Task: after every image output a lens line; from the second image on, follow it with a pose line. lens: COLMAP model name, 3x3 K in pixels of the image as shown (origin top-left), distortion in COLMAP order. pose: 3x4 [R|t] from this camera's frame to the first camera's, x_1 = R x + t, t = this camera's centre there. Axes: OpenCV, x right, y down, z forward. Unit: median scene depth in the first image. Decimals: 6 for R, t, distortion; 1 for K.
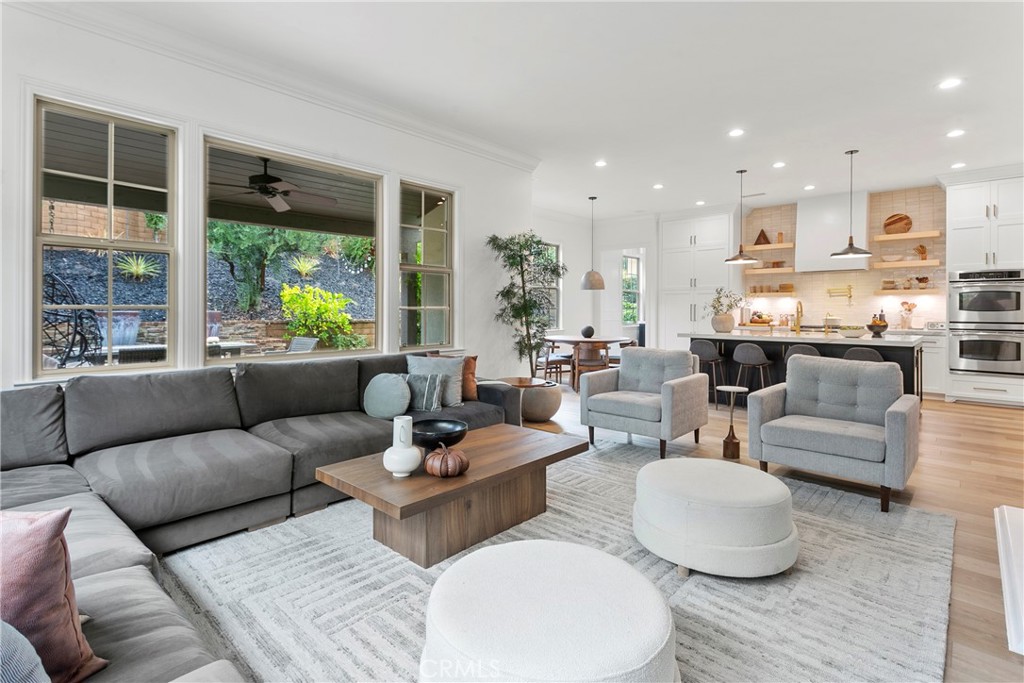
lens RADIAL K [[497.7, 0, 505.5], [0, 497.7, 308.6], [0, 0, 1]] dist [0.001689, -0.000232]
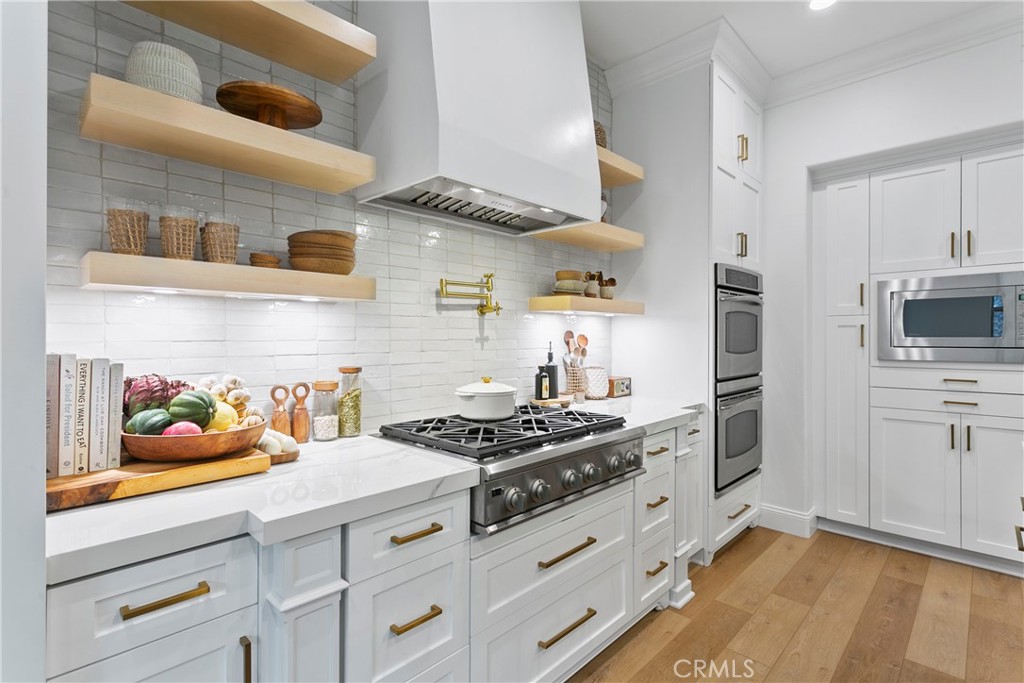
lens RADIAL K [[488.7, 0, 508.2], [0, 488.7, 338.7], [0, 0, 1]] dist [-0.002417, 0.000174]
pose [[0.024491, -0.004494, 0.999690, 0.421730], [-0.000515, 0.999990, 0.004508, -0.009340], [-0.999700, -0.000626, 0.024488, 1.052665]]
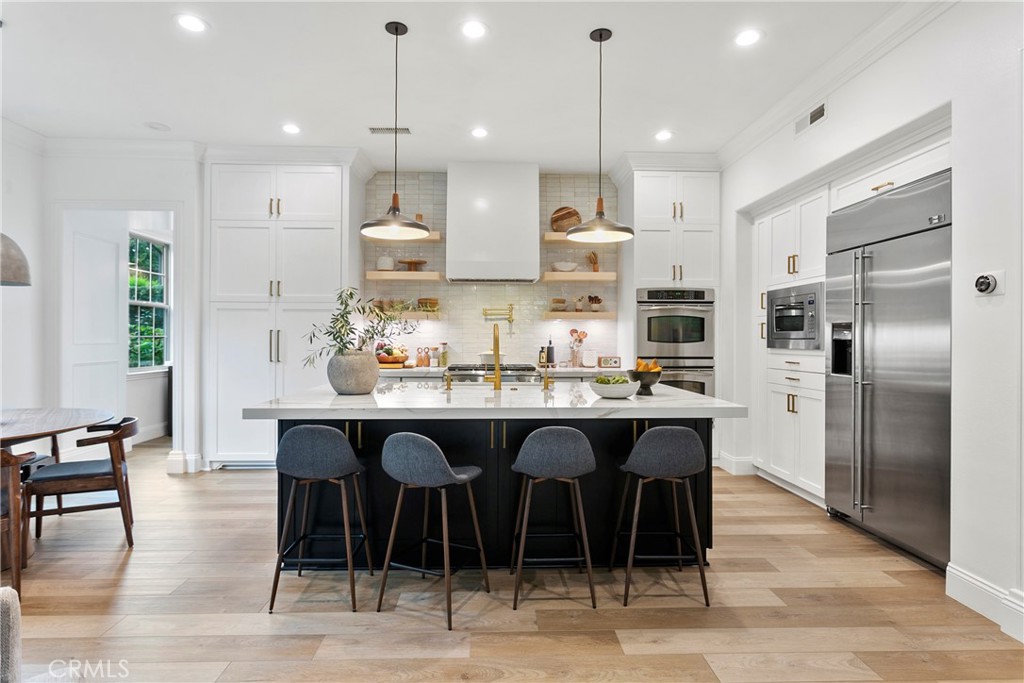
lens RADIAL K [[537.2, 0, 508.3], [0, 537.2, 337.2], [0, 0, 1]] dist [-0.006487, -0.000709]
pose [[0.703761, 0.001308, 0.710436, 0.183290], [-0.002144, 0.999998, 0.000282, -0.002125], [-0.710434, -0.001721, 0.703762, 0.526153]]
